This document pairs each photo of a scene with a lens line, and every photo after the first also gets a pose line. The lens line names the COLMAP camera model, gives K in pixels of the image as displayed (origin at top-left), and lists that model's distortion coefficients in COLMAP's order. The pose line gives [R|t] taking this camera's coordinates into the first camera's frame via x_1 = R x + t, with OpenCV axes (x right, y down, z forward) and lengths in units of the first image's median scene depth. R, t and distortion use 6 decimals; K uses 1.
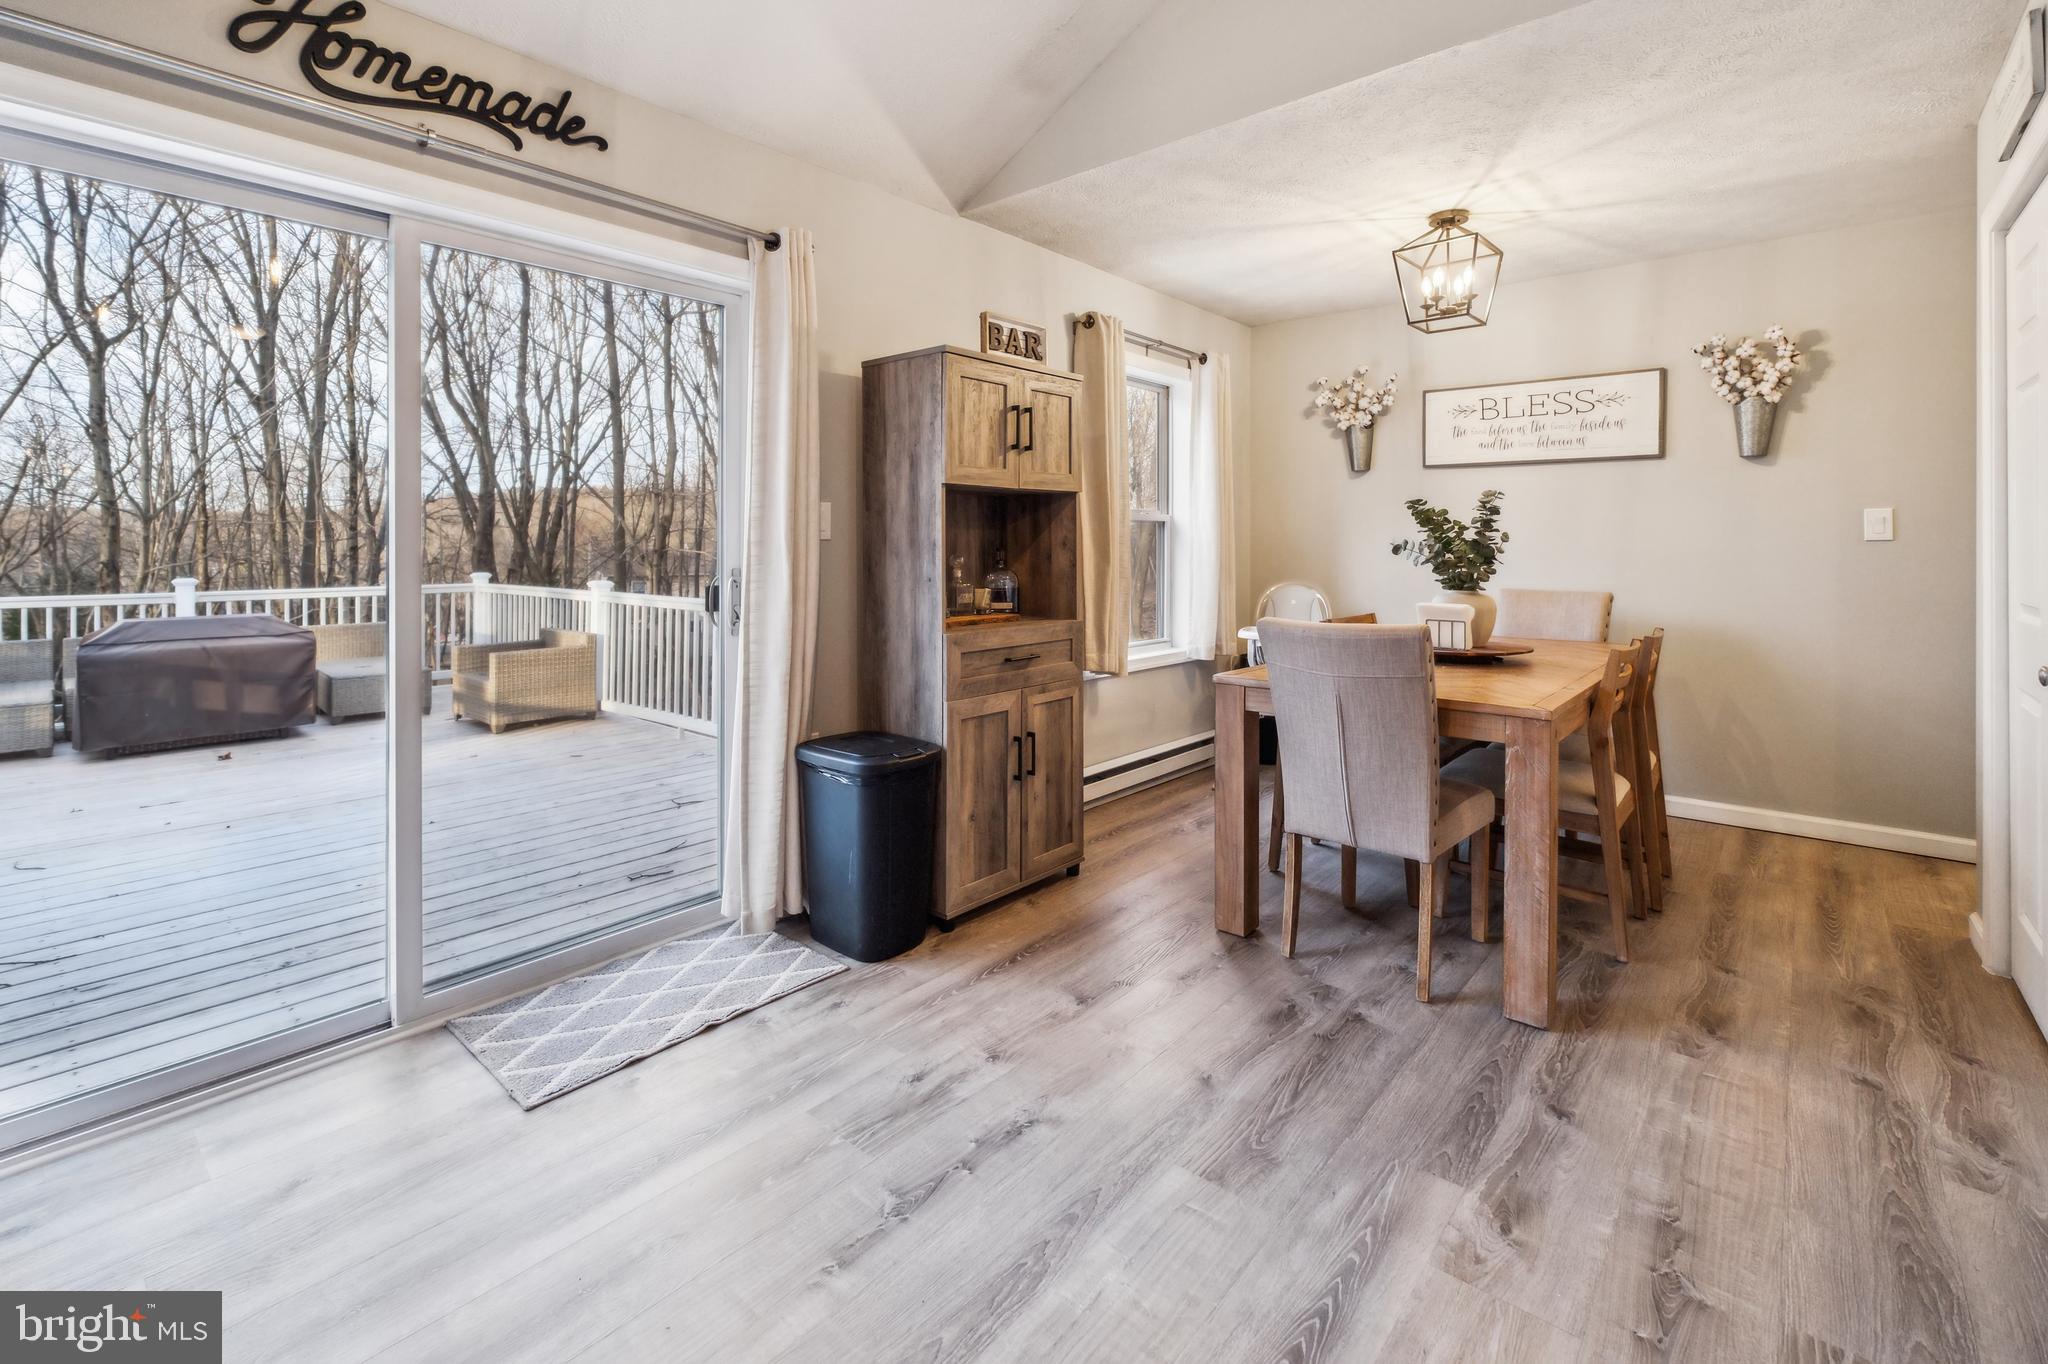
lens RADIAL K [[893.6, 0, 1002.5], [0, 893.6, 535.9], [0, 0, 1]] dist [-0.007738, 0.001376]
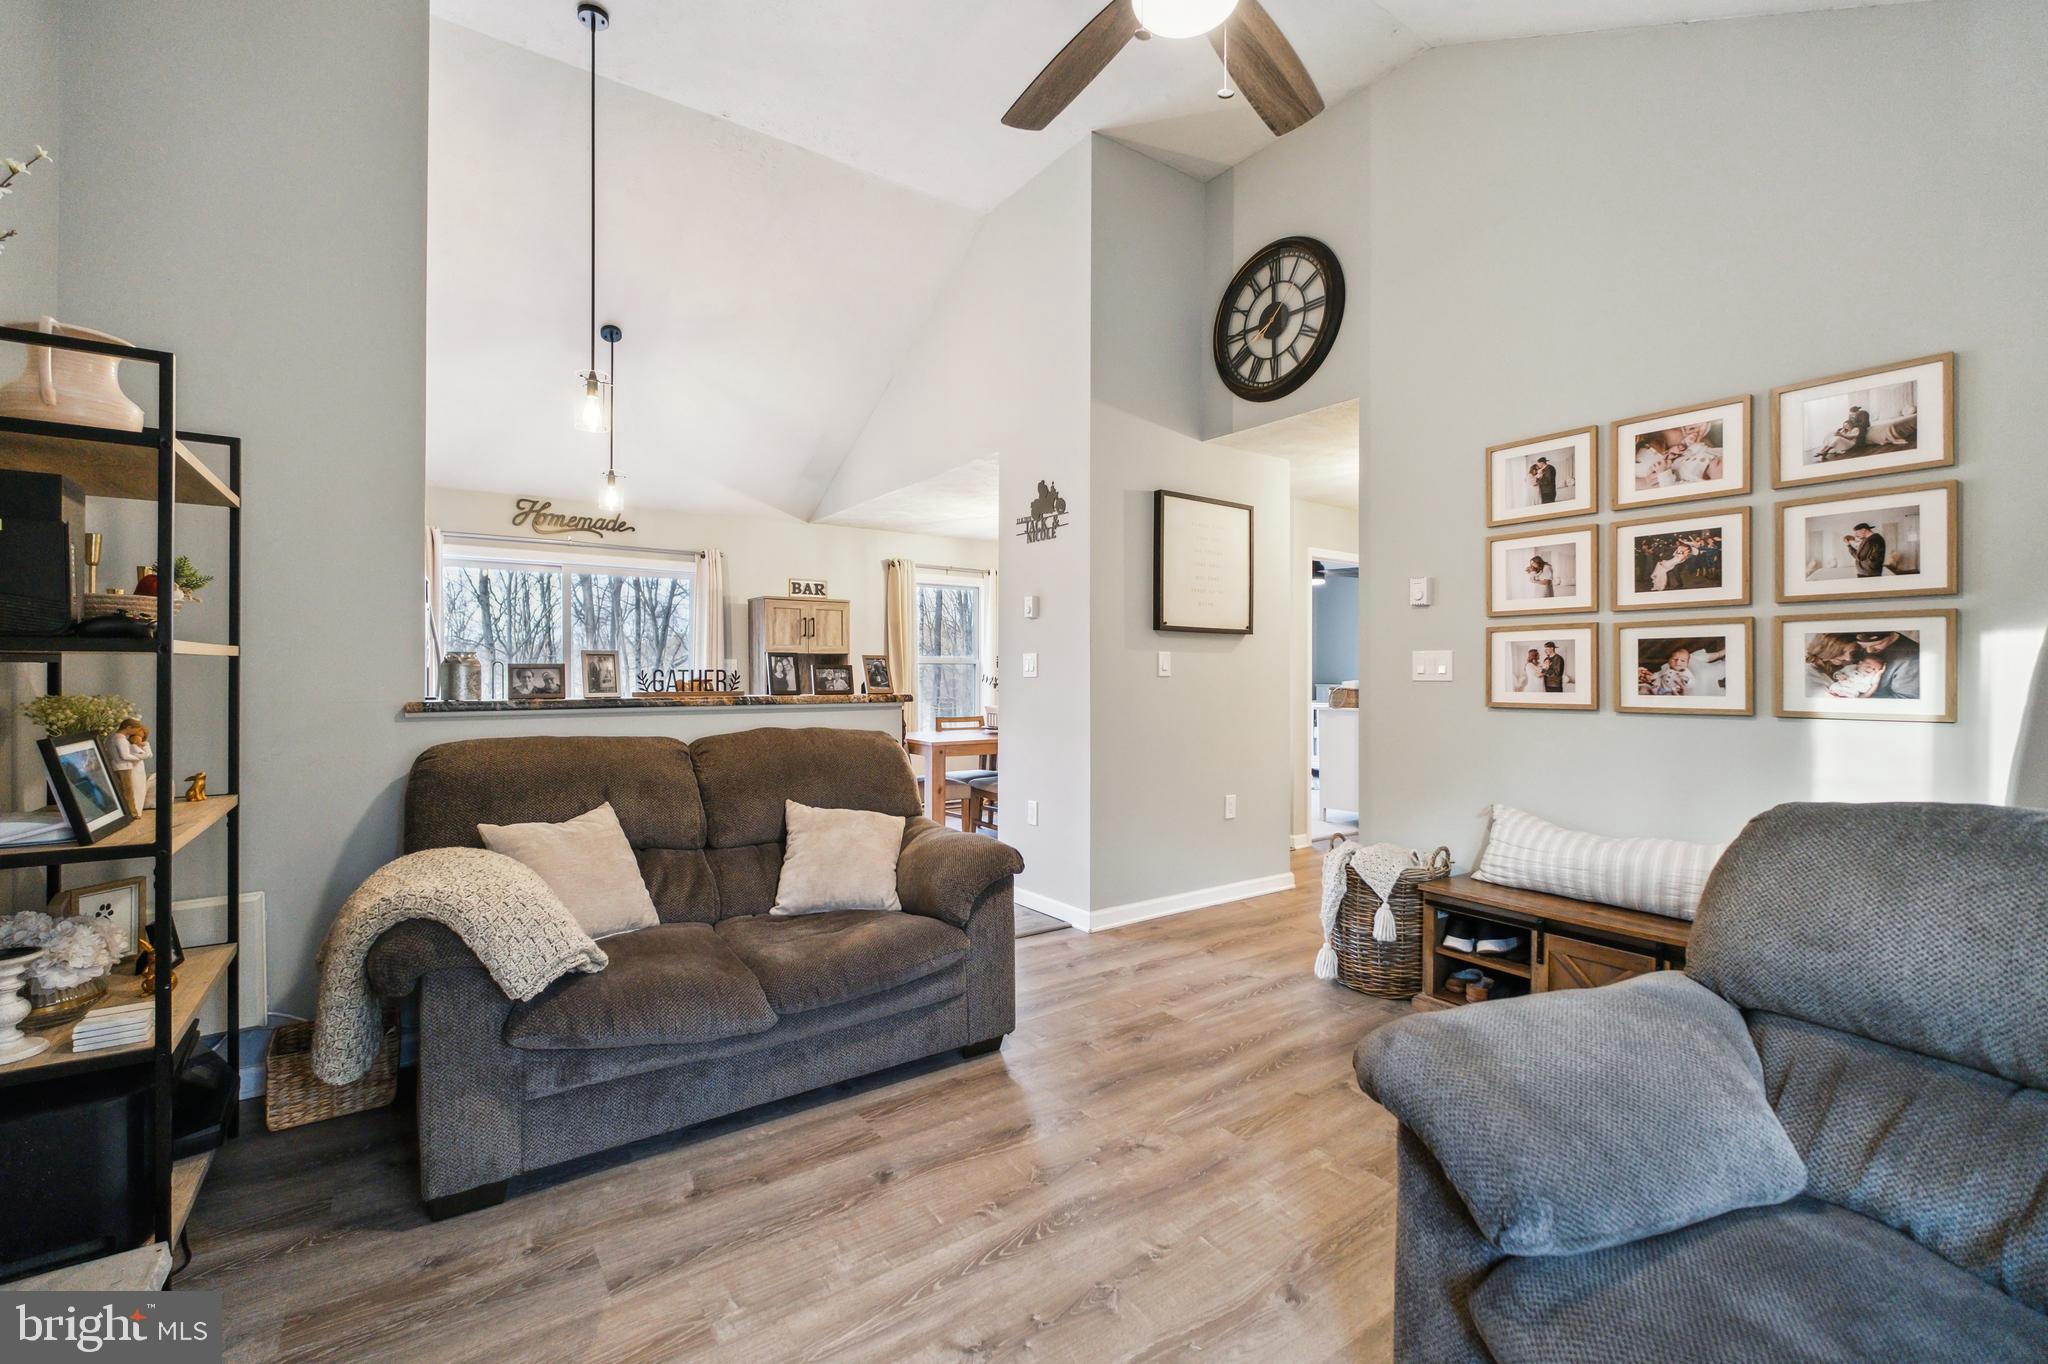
lens RADIAL K [[893.6, 0, 999.3], [0, 893.6, 667.8], [0, 0, 1]] dist [-0.007738, 0.001376]
pose [[0.963325, 0.000216, -0.268337, 1.131715], [0.001298, 0.999984, 0.005465, -0.030240], [0.268334, -0.005613, 0.963310, -1.098189]]
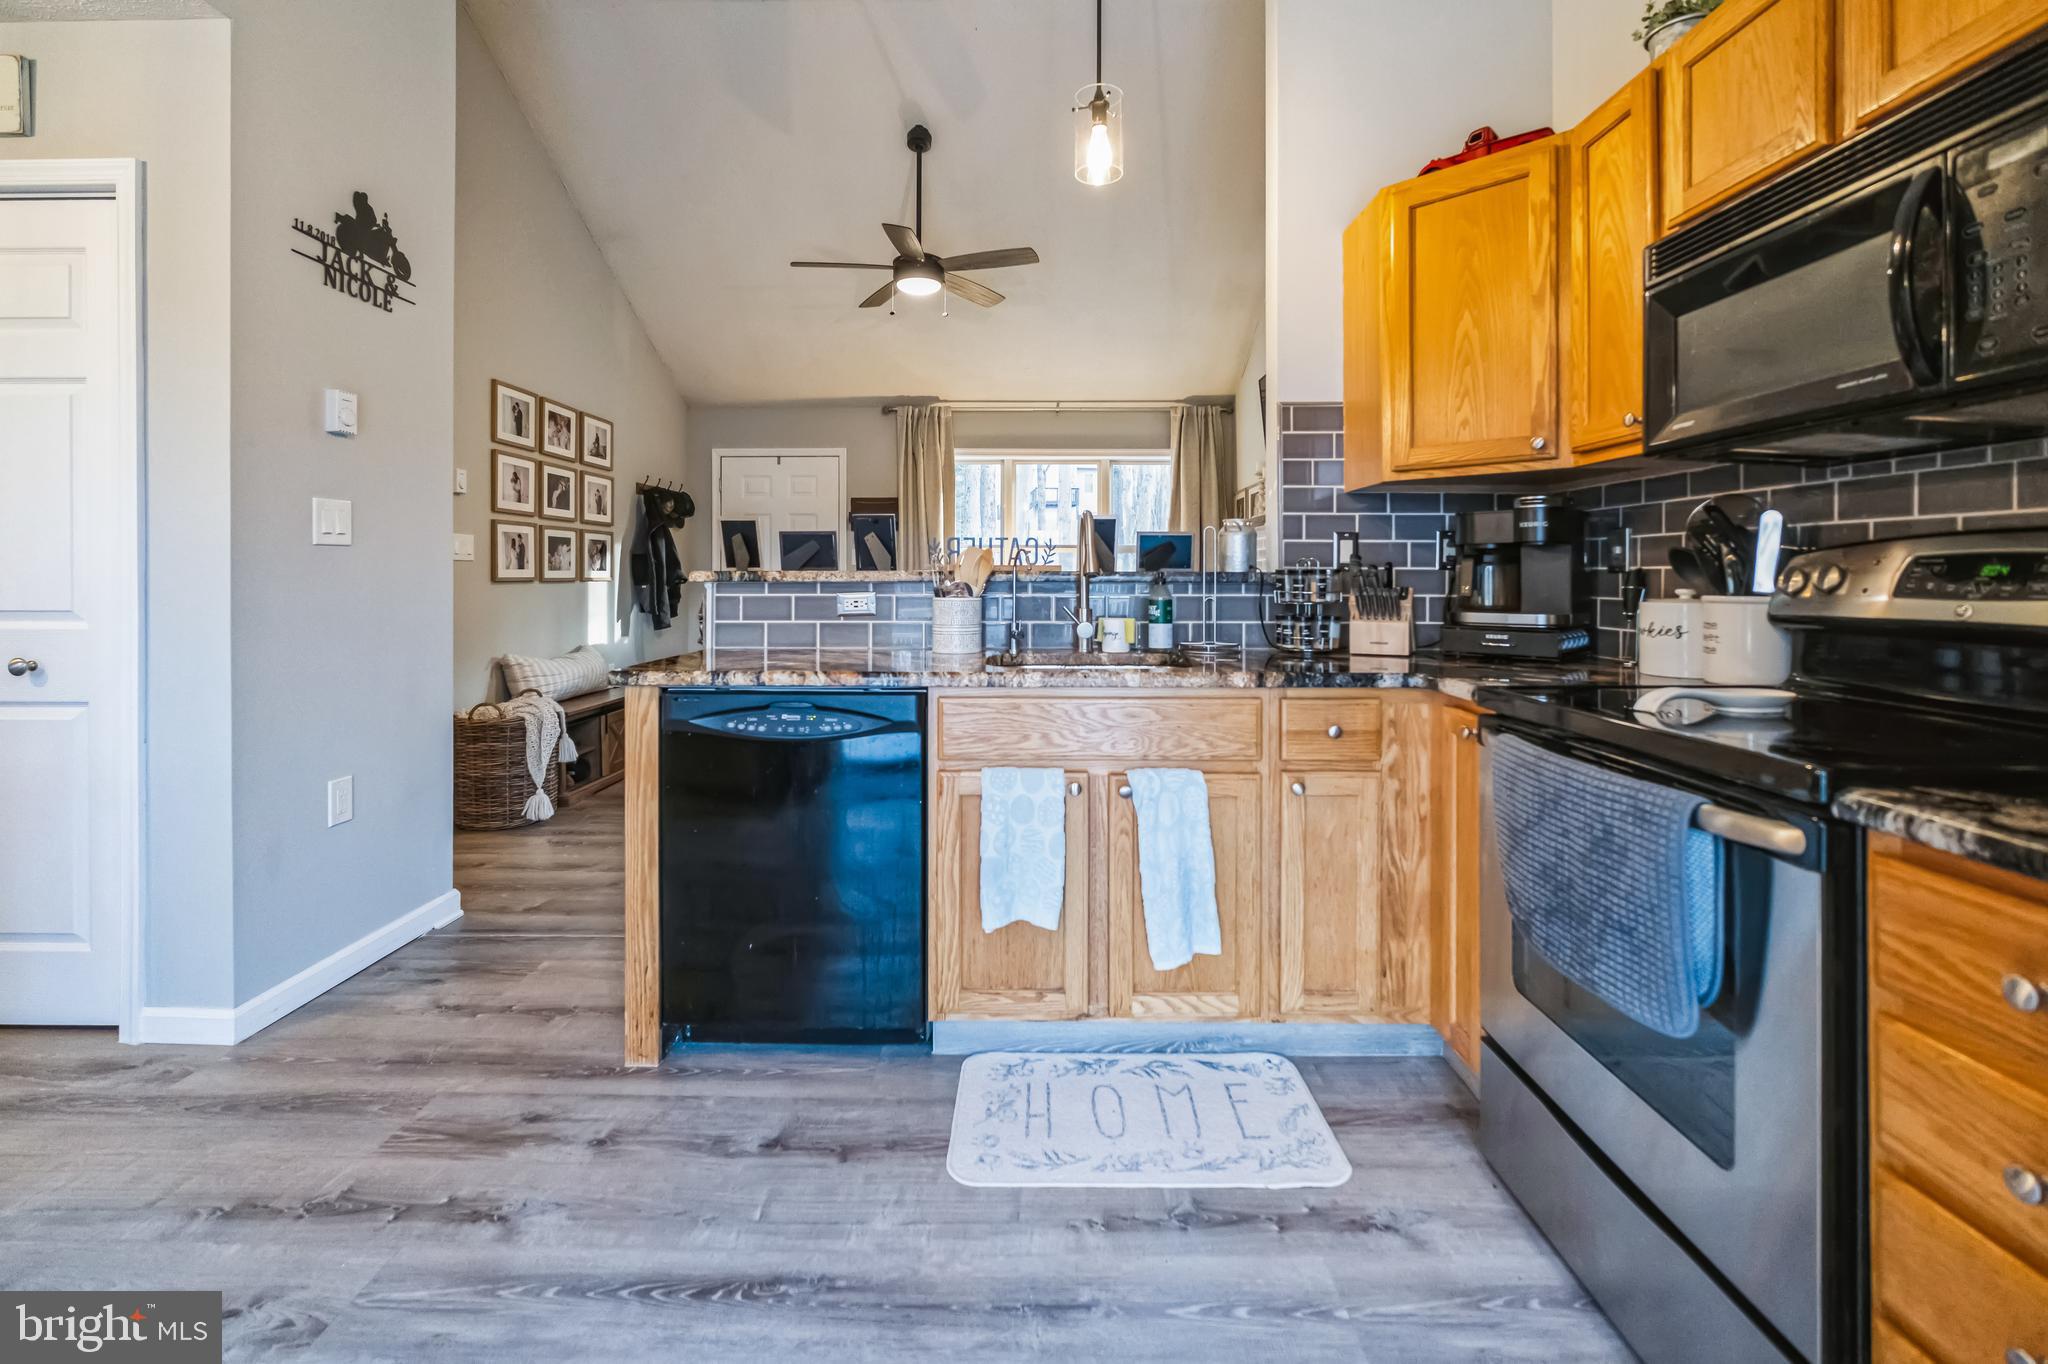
lens RADIAL K [[893.6, 0, 1043.1], [0, 893.6, 576.7], [0, 0, 1]] dist [-0.007738, 0.001376]
pose [[-0.655501, 0.004257, 0.755182, -0.325871], [-0.004172, 0.999948, -0.009259, 0.031822], [-0.755183, -0.009220, -0.655450, 0.508741]]
